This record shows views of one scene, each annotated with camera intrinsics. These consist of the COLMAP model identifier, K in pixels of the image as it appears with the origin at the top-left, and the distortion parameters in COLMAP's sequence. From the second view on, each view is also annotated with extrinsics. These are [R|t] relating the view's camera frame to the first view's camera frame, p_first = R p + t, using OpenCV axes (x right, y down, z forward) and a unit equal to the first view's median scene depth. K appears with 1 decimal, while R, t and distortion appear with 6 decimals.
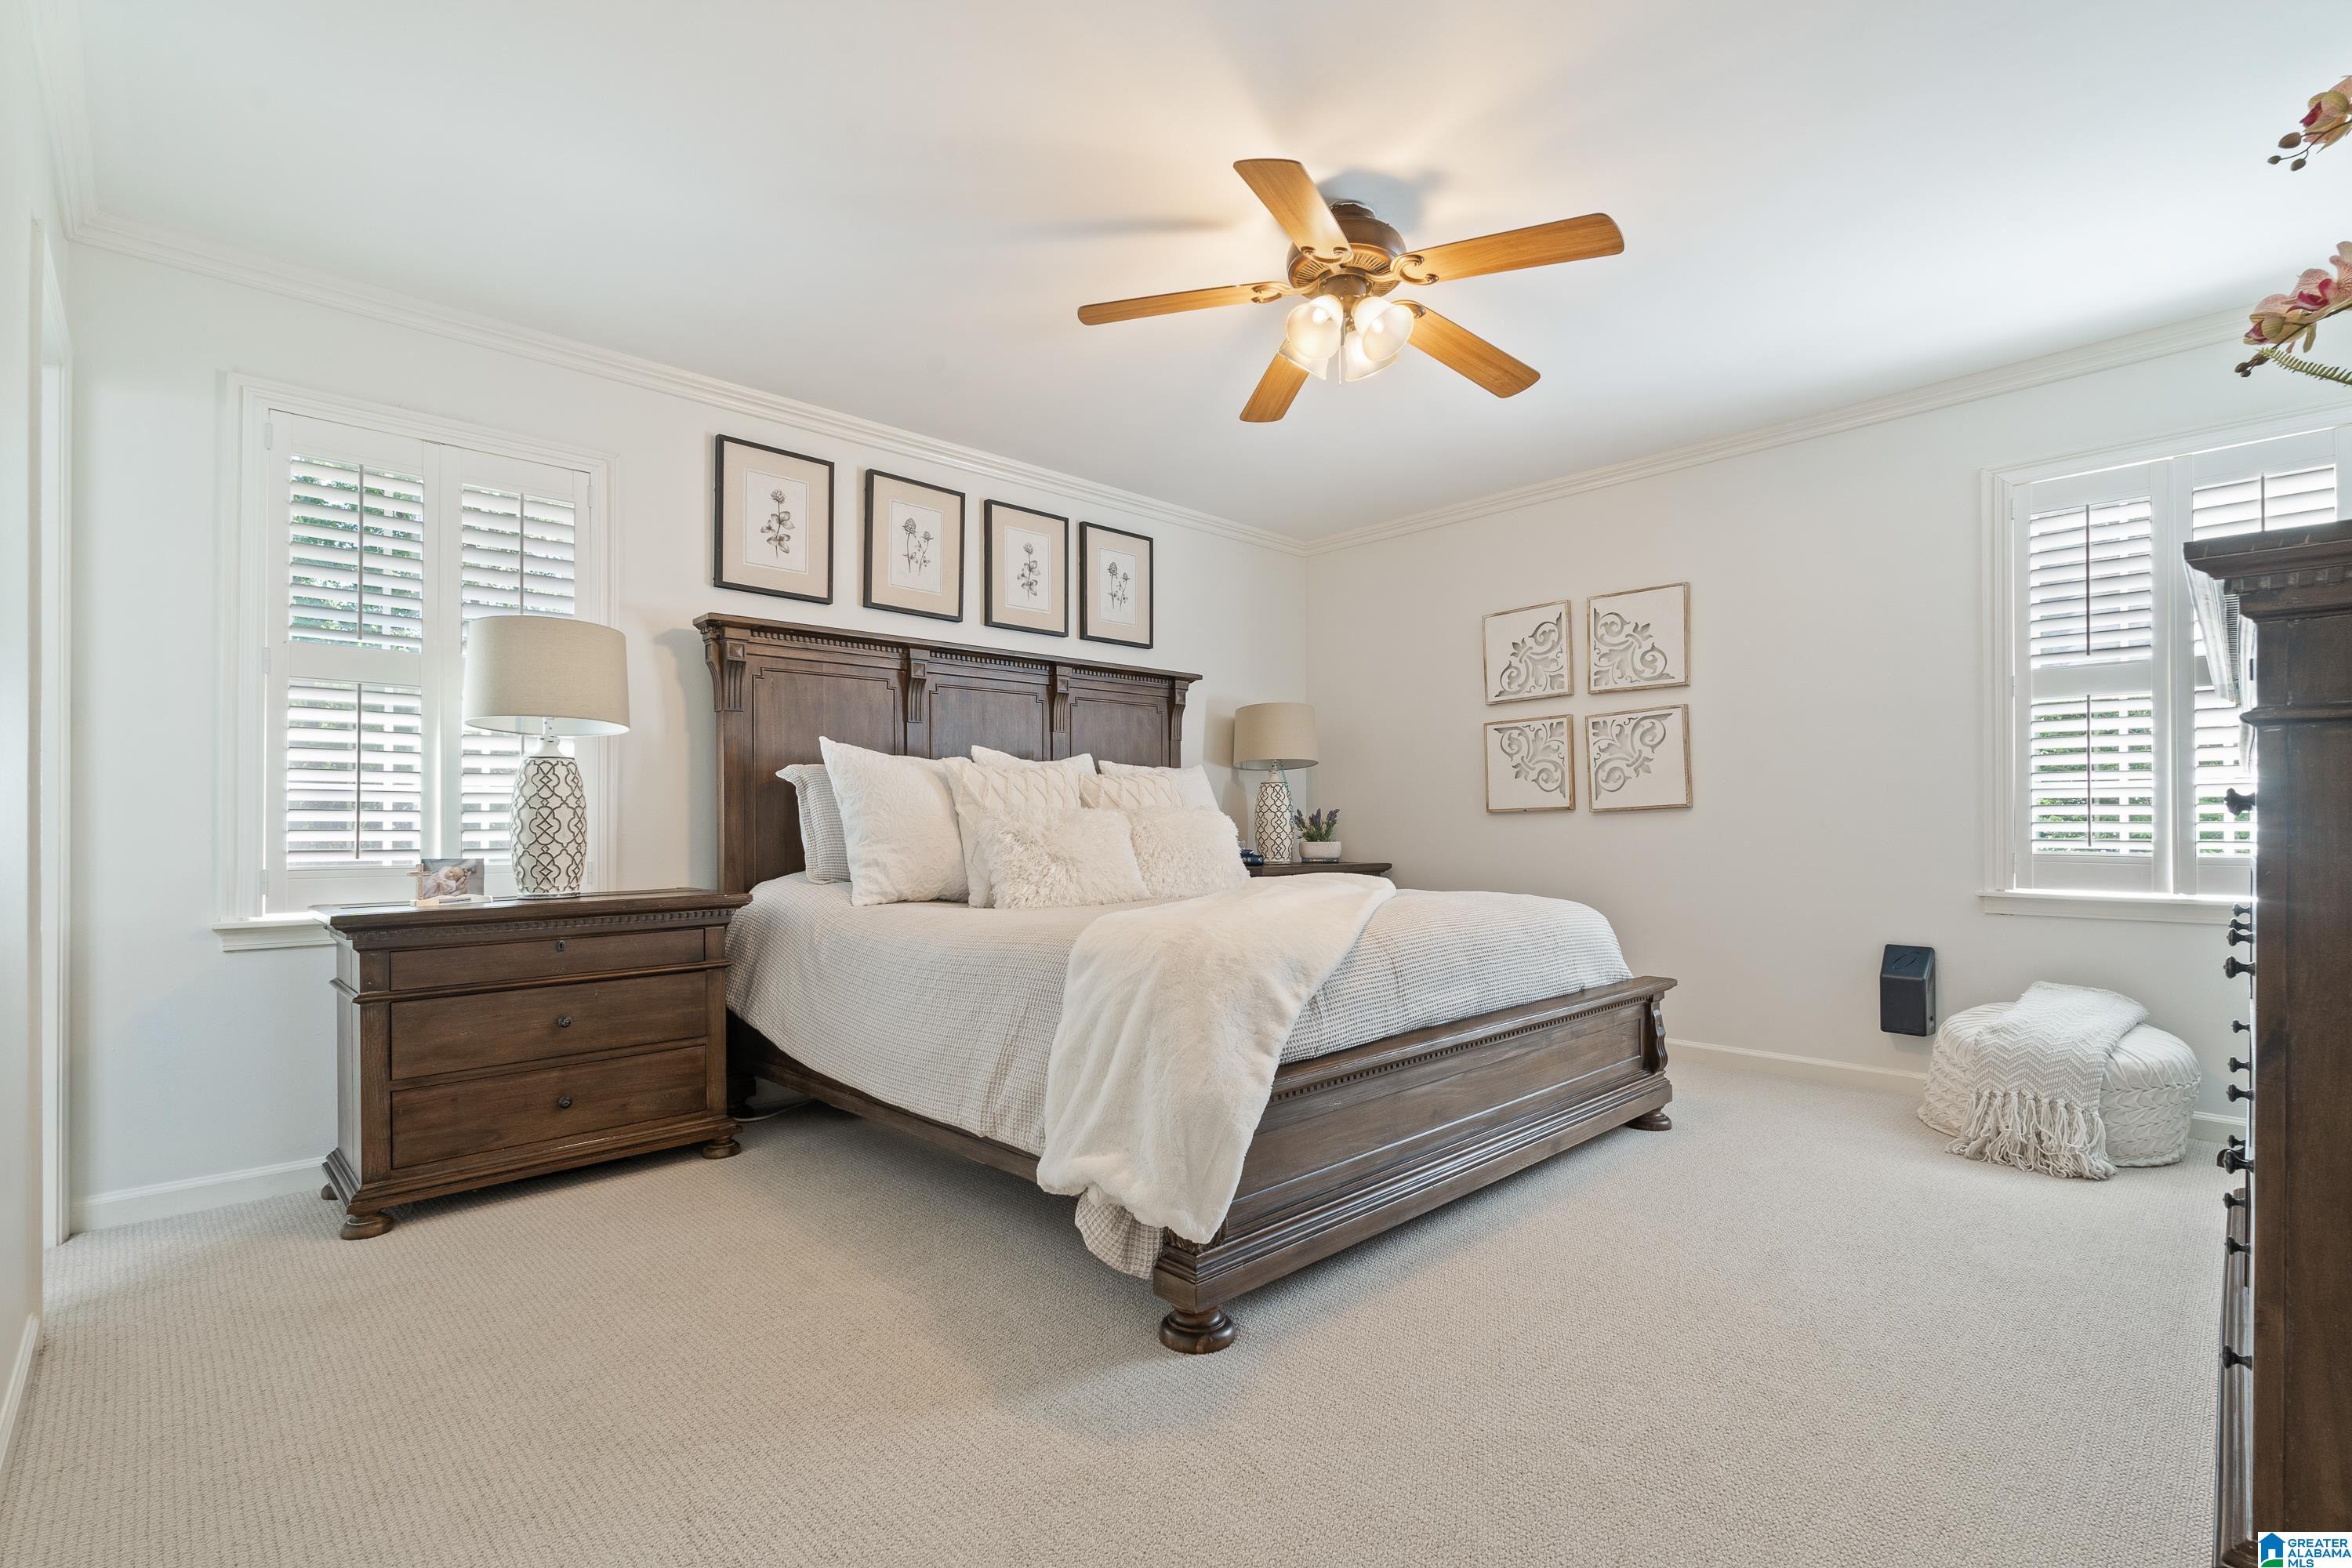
lens RADIAL K [[1065.2, 0, 1147.2], [0, 1065.2, 821.2], [0, 0, 1]] dist [-0.005699, 0.000617]
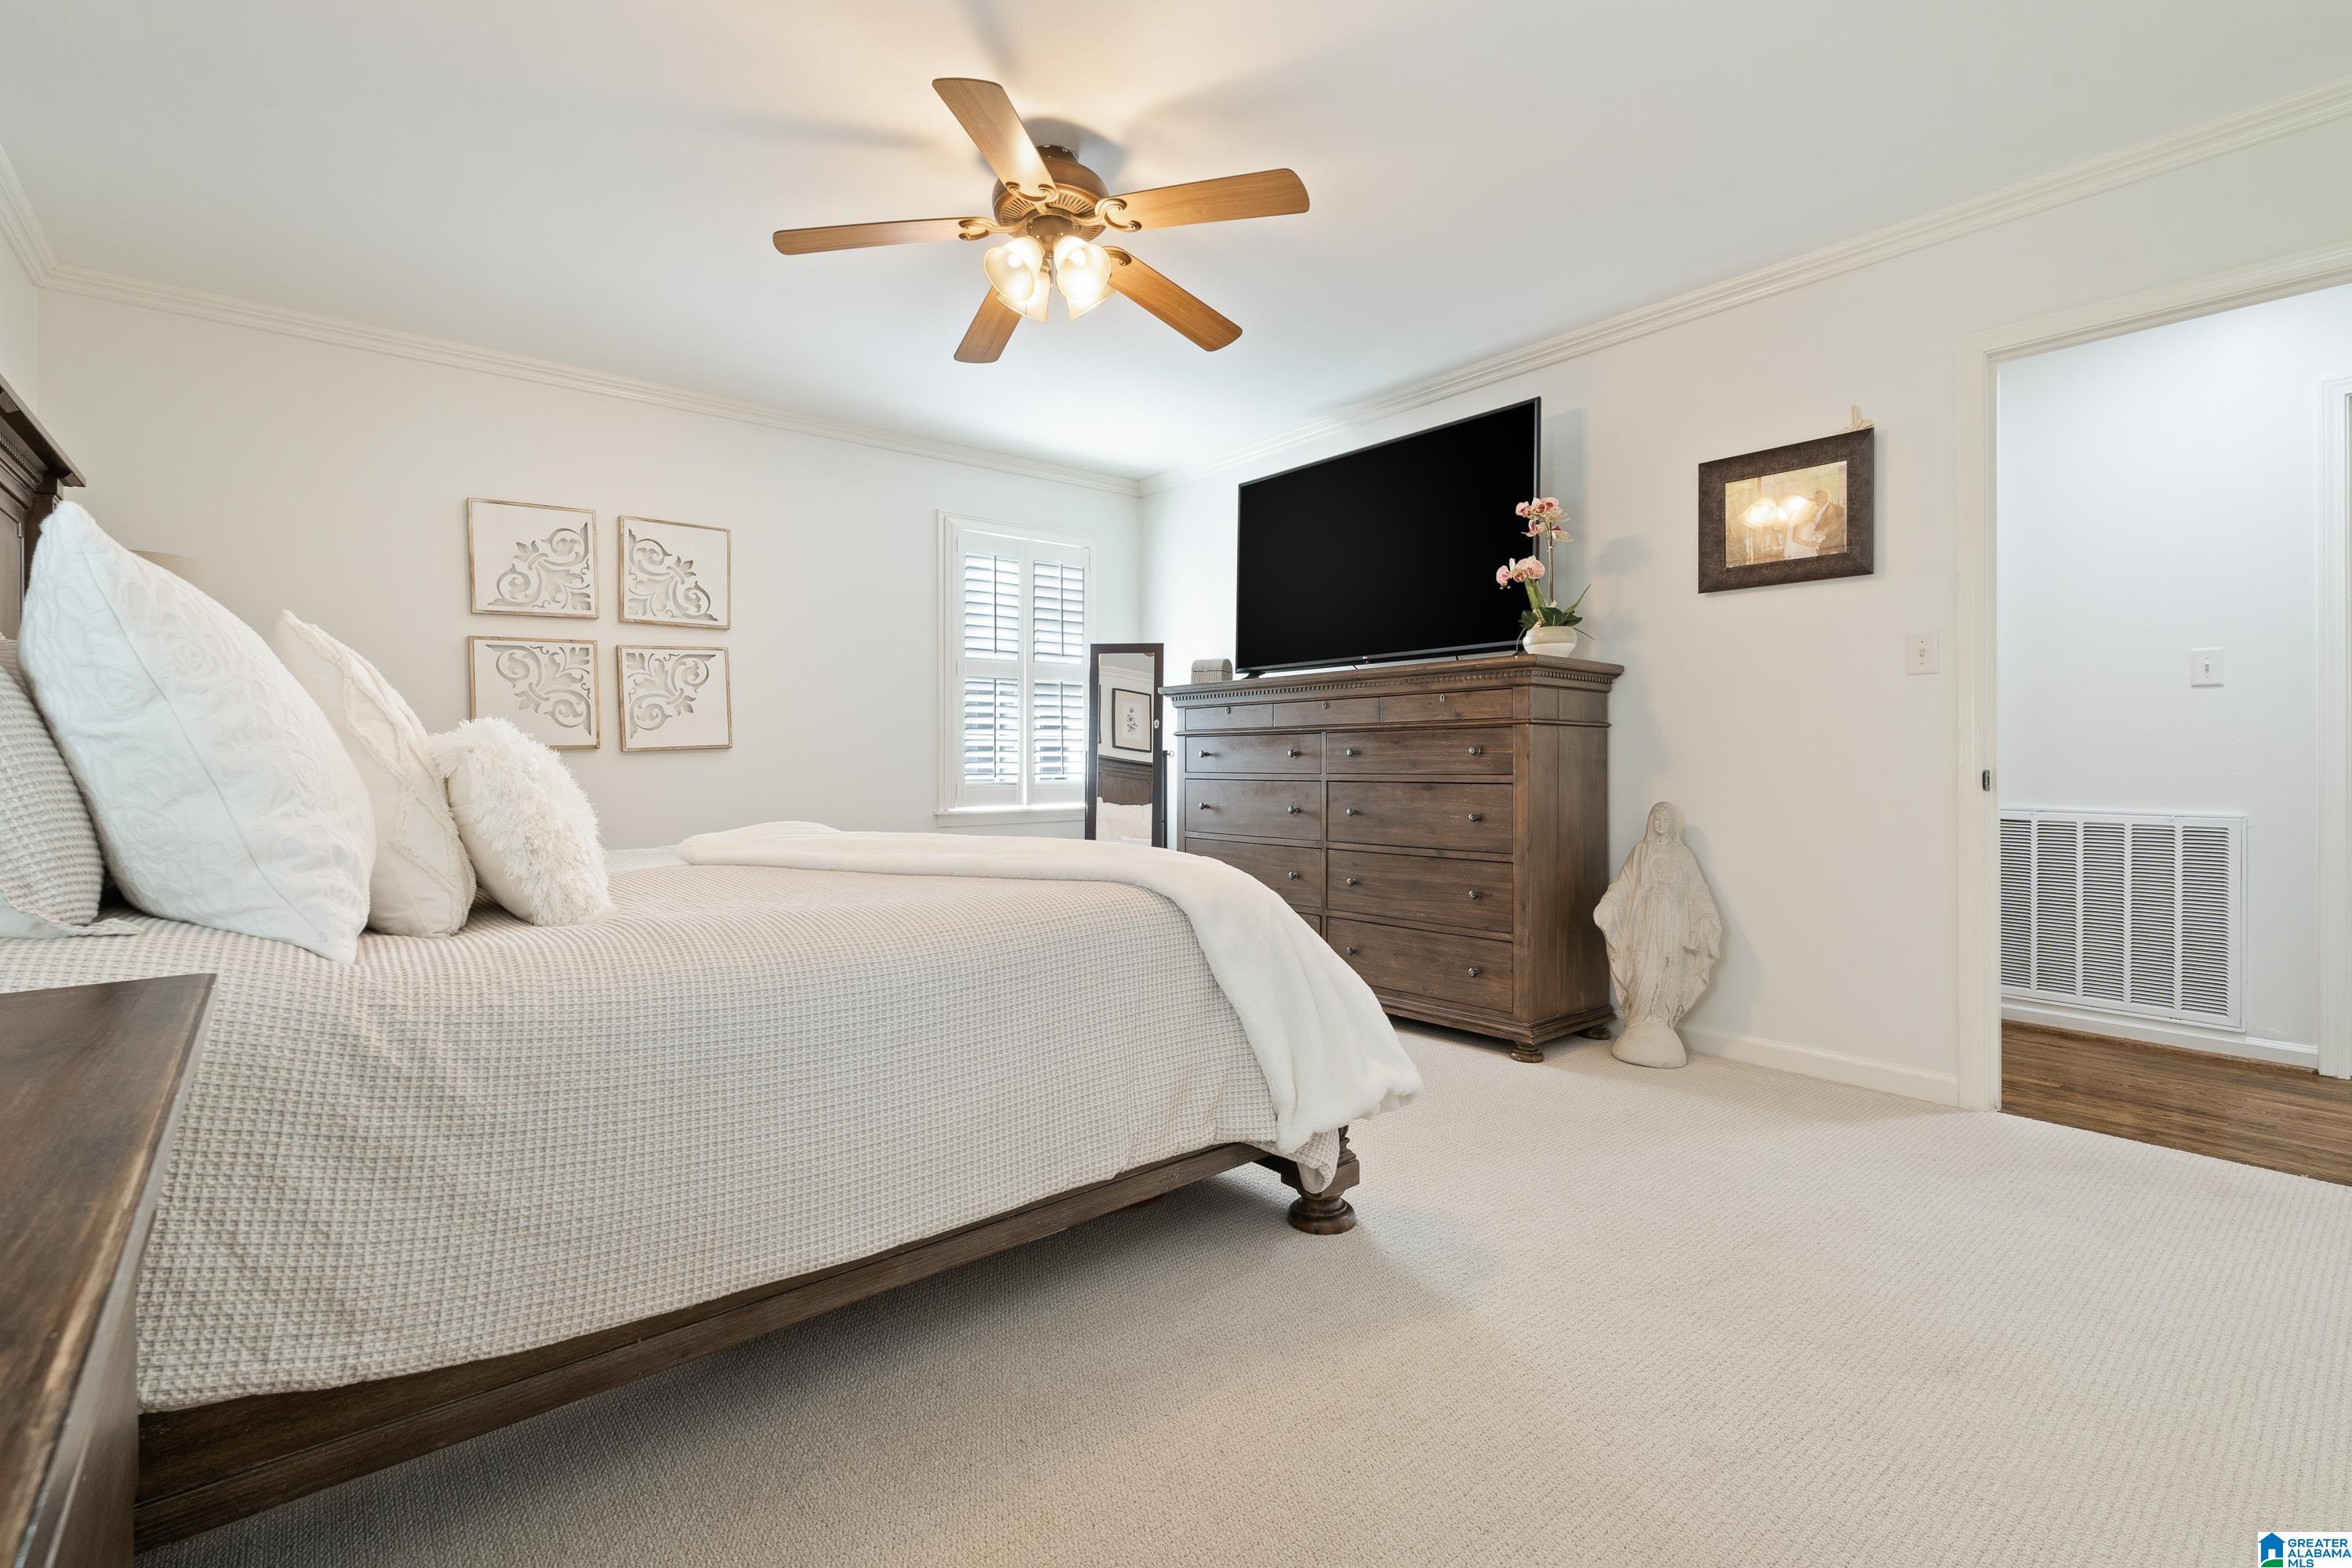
lens RADIAL K [[1065.2, 0, 1177.8], [0, 1065.2, 771.7], [0, 0, 1]] dist [-0.005699, 0.000617]
pose [[0.054254, -0.006880, 0.998503, -0.508335], [0.002244, 0.999975, 0.006768, 0.004010], [-0.998525, 0.001873, 0.054268, 0.517316]]
